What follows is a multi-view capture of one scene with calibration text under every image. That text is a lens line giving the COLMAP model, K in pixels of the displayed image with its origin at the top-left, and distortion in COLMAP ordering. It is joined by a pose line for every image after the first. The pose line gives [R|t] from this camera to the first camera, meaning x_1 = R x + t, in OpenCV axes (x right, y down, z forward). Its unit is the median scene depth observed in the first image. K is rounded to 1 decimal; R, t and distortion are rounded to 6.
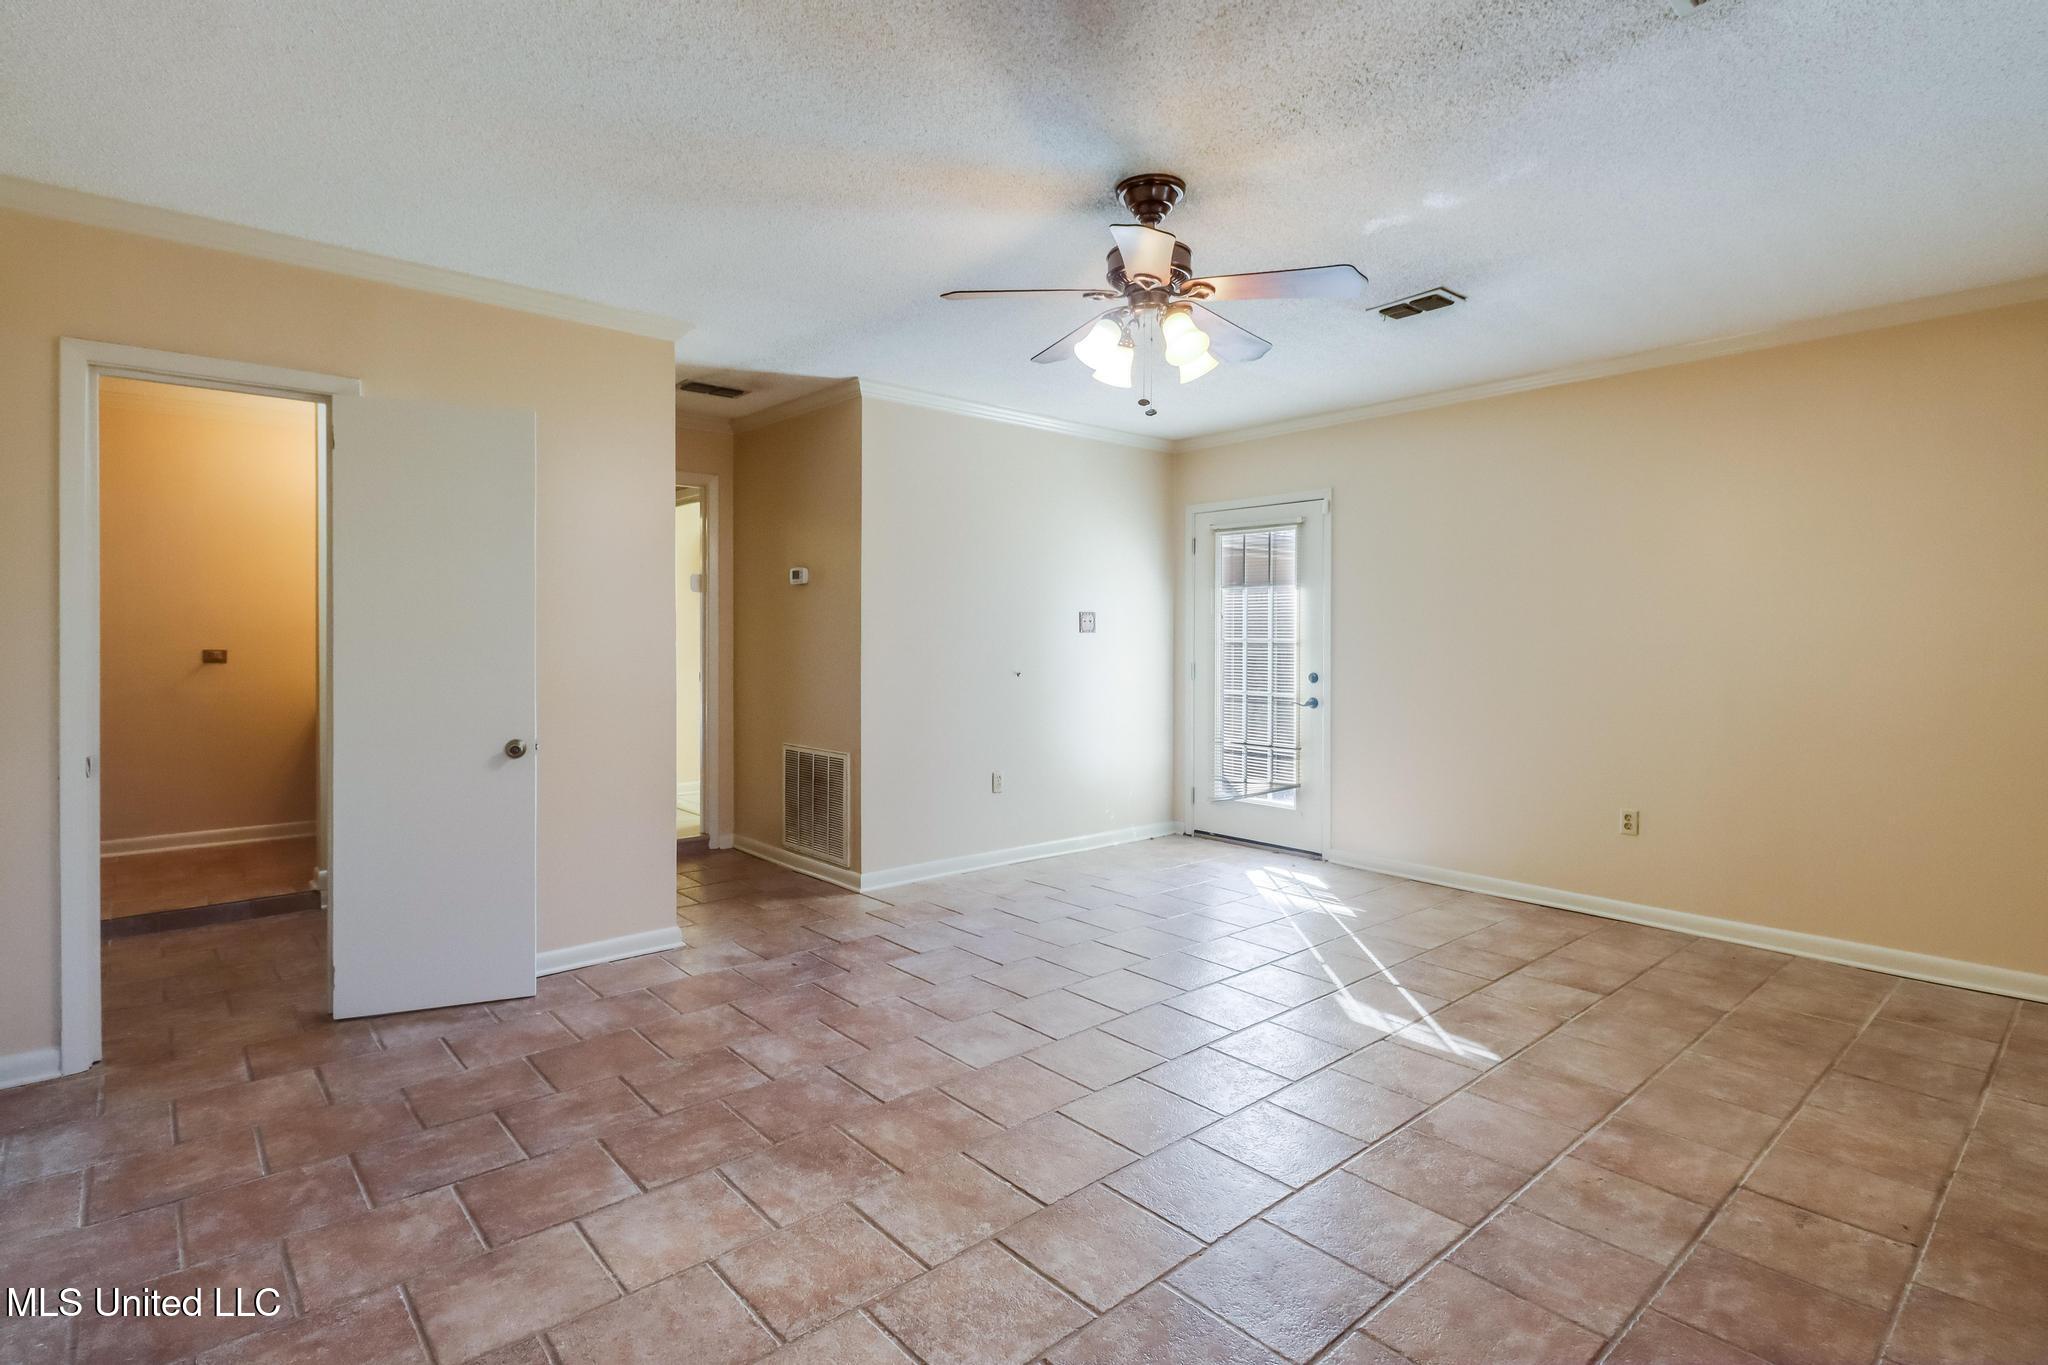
lens RADIAL K [[990.4, 0, 1023.4], [0, 990.4, 652.2], [0, 0, 1]] dist [-0.001851, -0.000750]
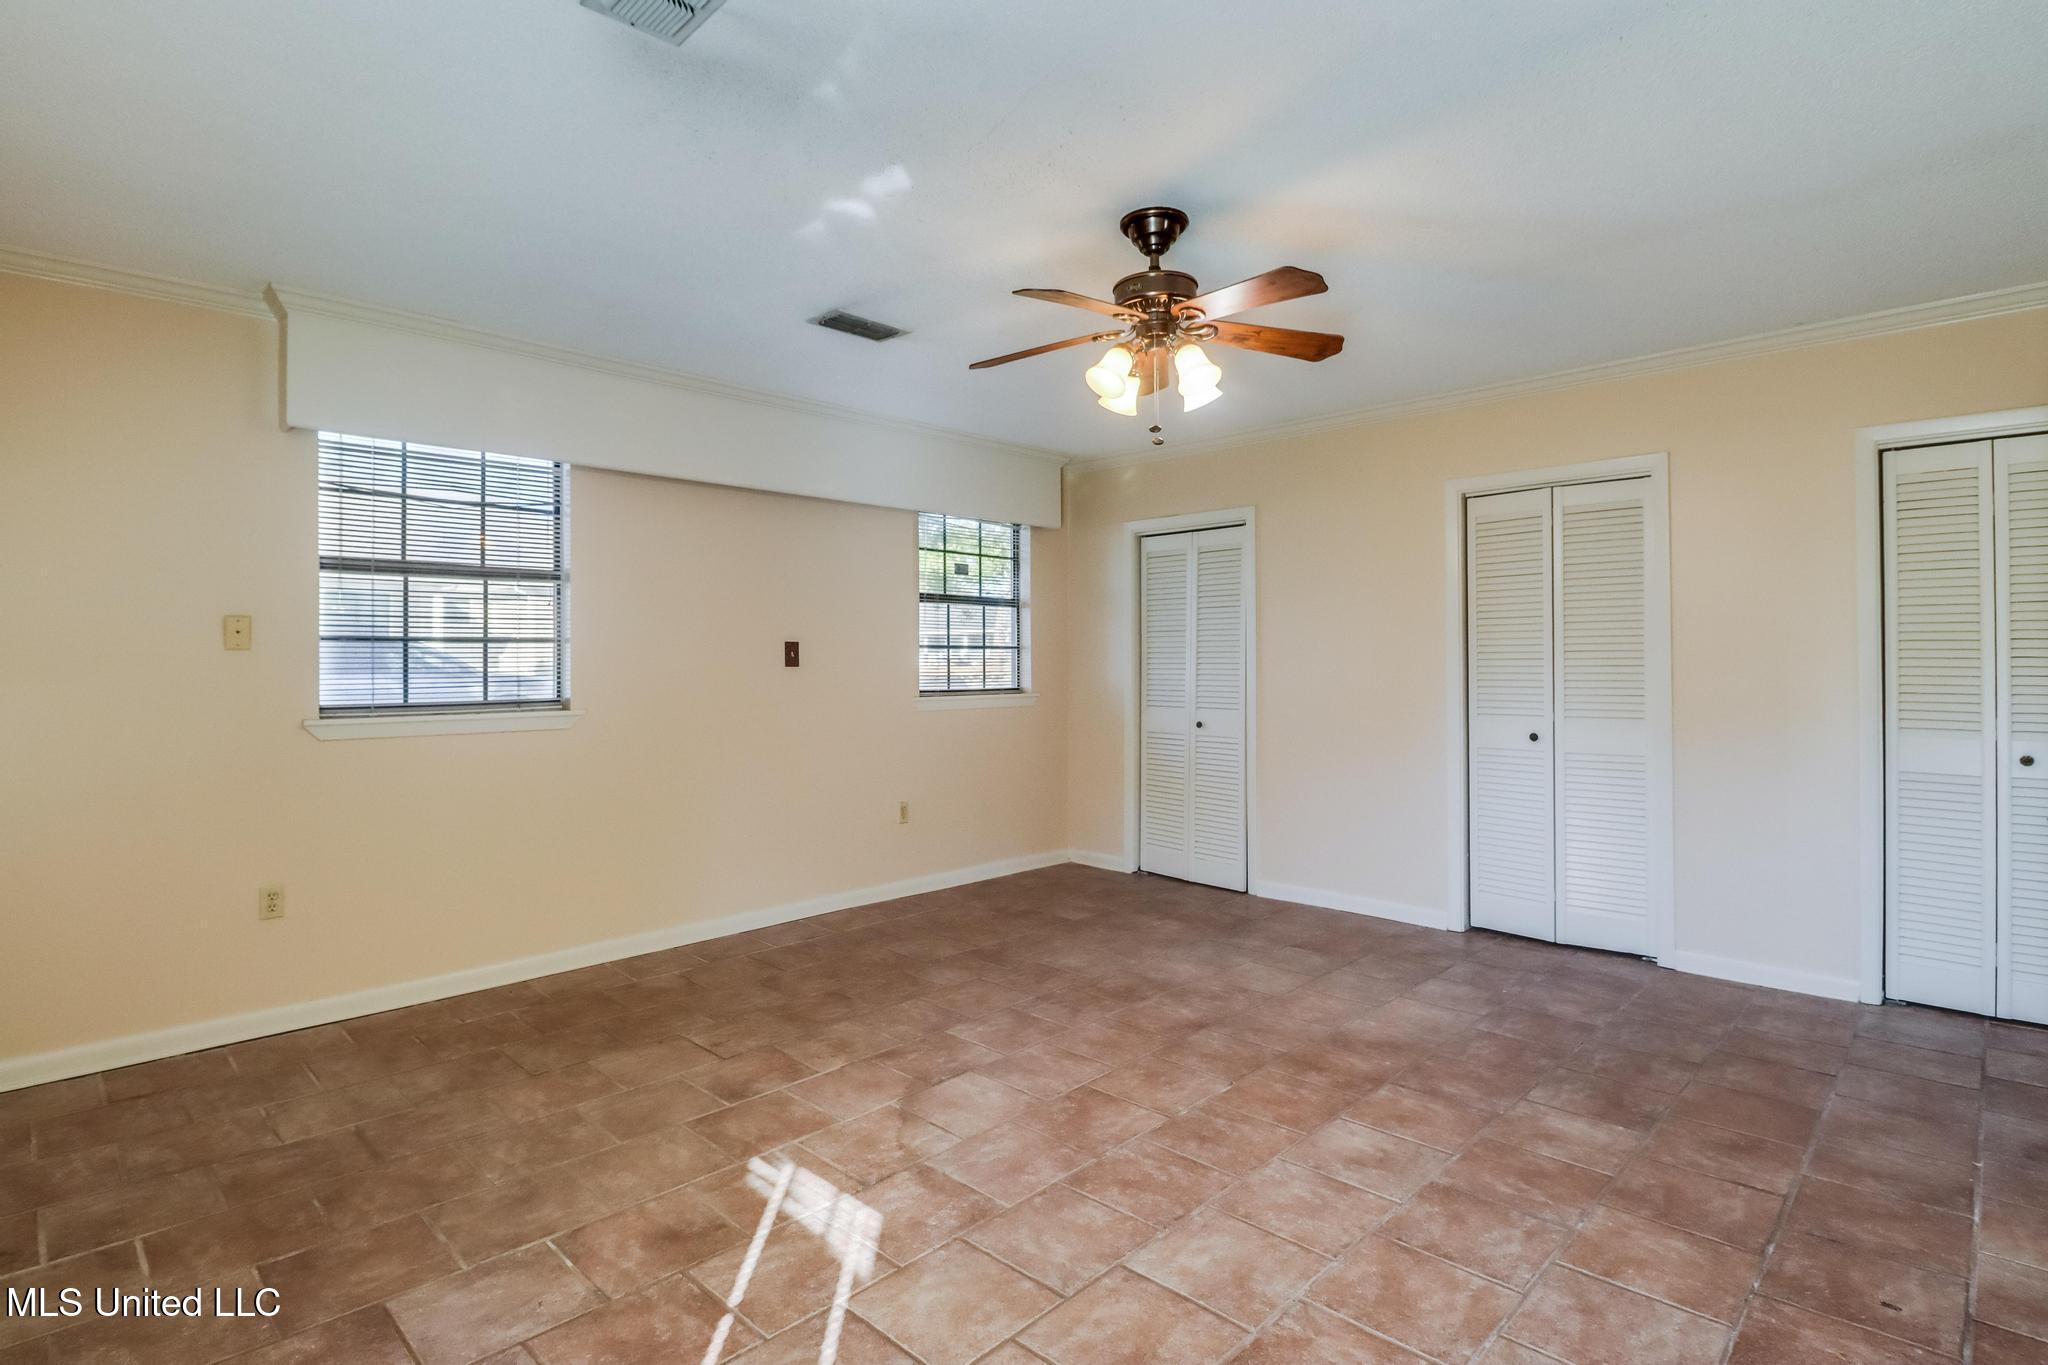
lens RADIAL K [[990.4, 0, 1023.4], [0, 990.4, 652.2], [0, 0, 1]] dist [-0.001851, -0.000750]
pose [[-0.997281, 0.001849, -0.073673, 0.335202], [0.001818, 0.999998, 0.000491, -0.026484], [0.073674, 0.000356, -0.997282, 1.999652]]
